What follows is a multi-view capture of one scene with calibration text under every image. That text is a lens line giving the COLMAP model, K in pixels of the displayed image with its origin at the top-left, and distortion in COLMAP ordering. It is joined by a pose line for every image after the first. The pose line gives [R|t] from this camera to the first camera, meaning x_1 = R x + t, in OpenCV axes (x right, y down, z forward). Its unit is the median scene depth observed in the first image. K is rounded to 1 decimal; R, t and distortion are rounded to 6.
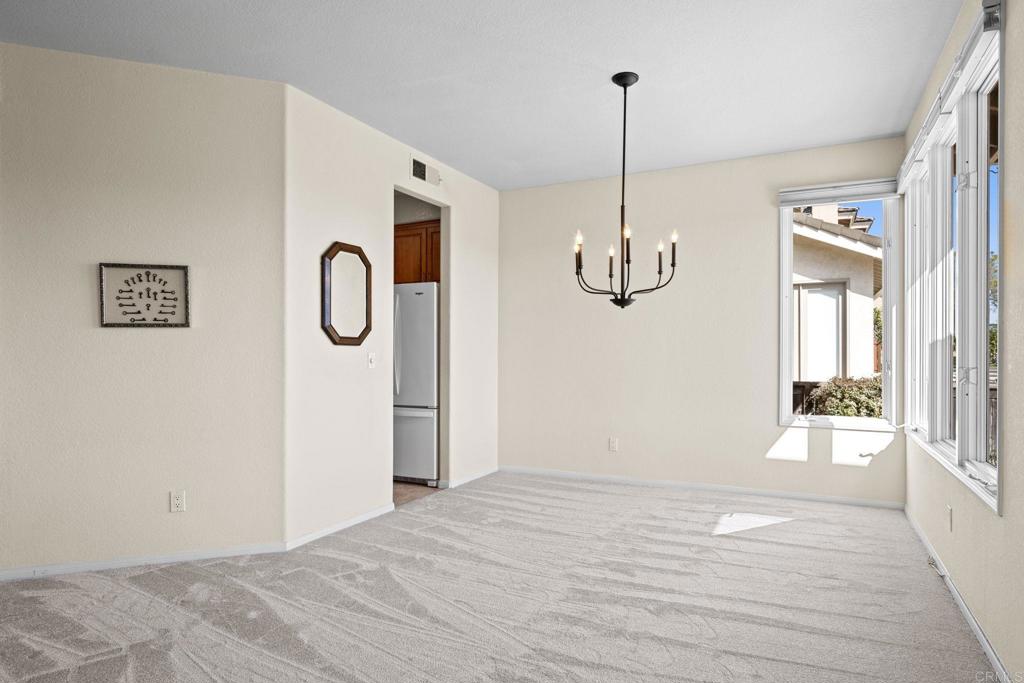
lens RADIAL K [[529.5, 0, 512.0], [0, 529.5, 341.5], [0, 0, 1]] dist [-0.001163, -0.000419]
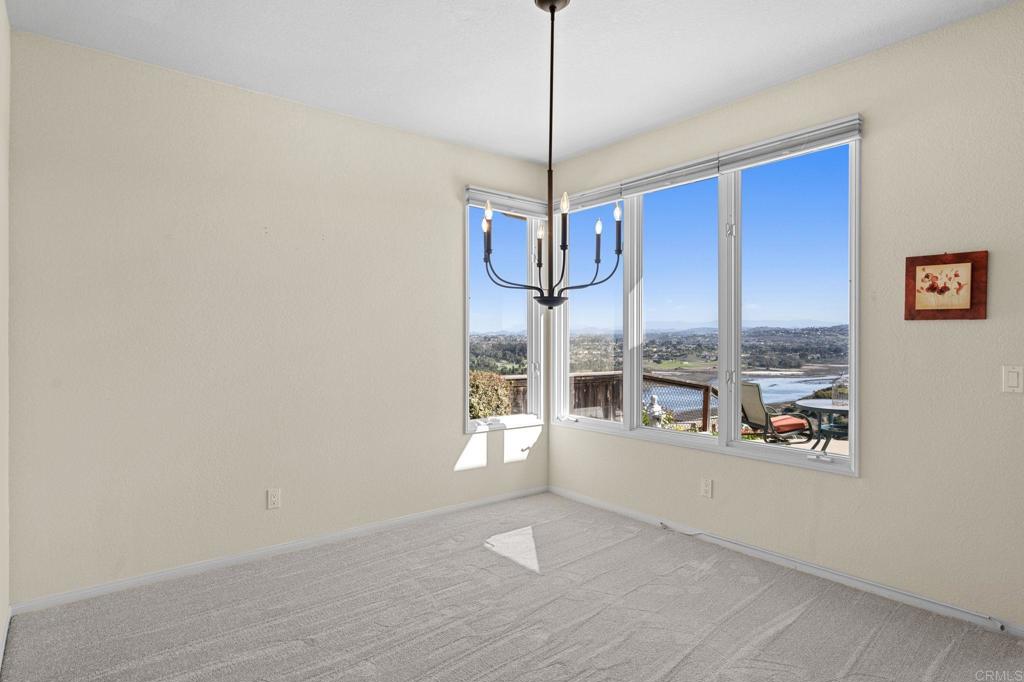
lens RADIAL K [[559.0, 0, 512.0], [0, 559.0, 341.0], [0, 0, 1]] dist [0.000539, -0.000335]
pose [[0.442126, -0.002032, 0.896951, -0.386855], [-0.012130, 0.999892, 0.008244, -0.018605], [-0.896871, -0.014525, 0.442054, 0.527579]]
